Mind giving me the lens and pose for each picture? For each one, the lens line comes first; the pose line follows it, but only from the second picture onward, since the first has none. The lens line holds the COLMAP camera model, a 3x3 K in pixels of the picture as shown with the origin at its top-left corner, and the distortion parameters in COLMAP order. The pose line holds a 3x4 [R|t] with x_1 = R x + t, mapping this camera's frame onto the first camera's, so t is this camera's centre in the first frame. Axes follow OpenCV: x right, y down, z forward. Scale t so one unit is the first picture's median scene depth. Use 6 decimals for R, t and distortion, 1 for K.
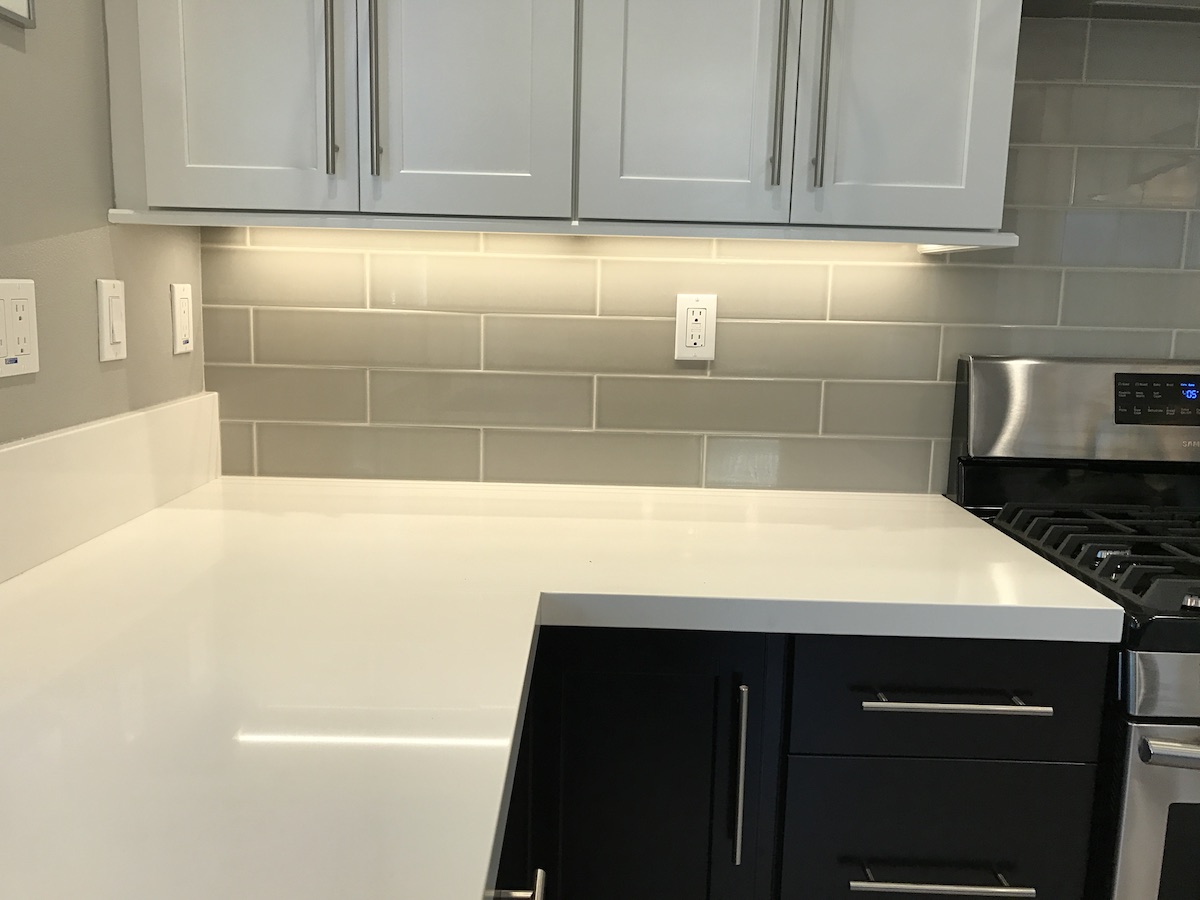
lens RADIAL K [[986.3, 0, 593.1], [0, 986.3, 442.9], [0, 0, 1]] dist [0.025356, -0.020228]
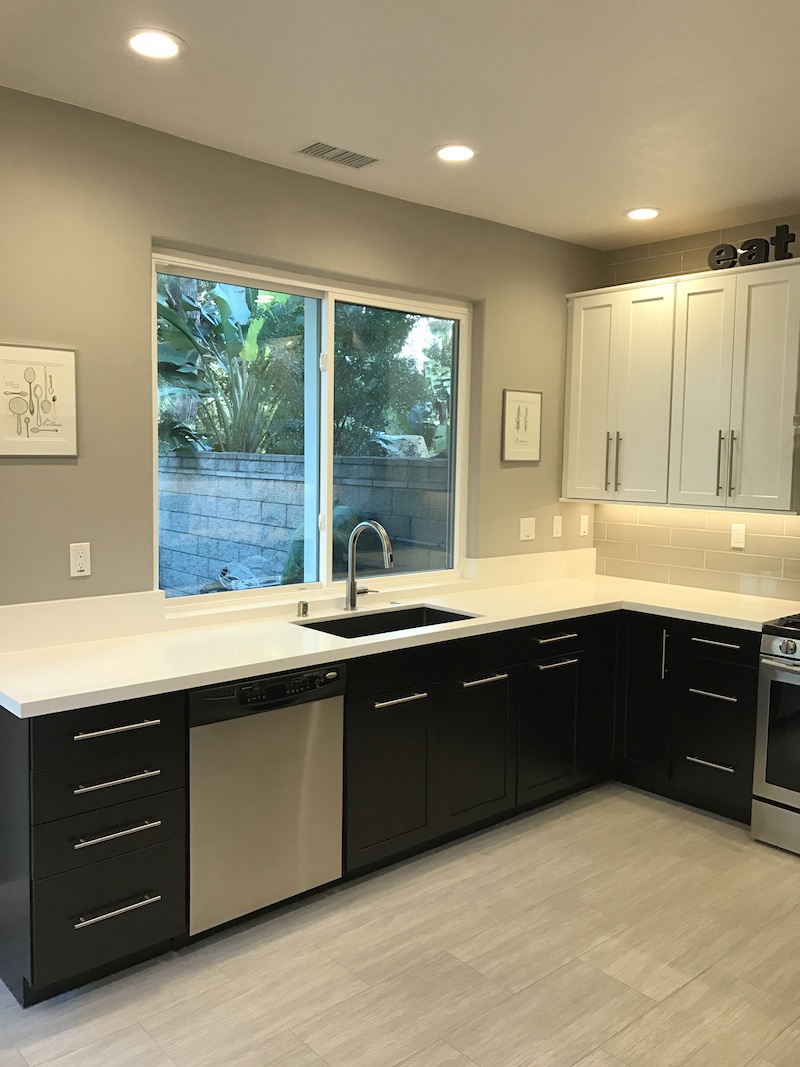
lens RADIAL K [[877.0, 0, 400.4], [0, 877.0, 529.0], [0, 0, 1]] dist [0.025356, -0.020228]
pose [[0.667188, 0.046606, -0.743430, 1.387732], [-0.111041, 0.993112, -0.037394, 0.067393], [0.736567, 0.107500, 0.667768, -1.457046]]
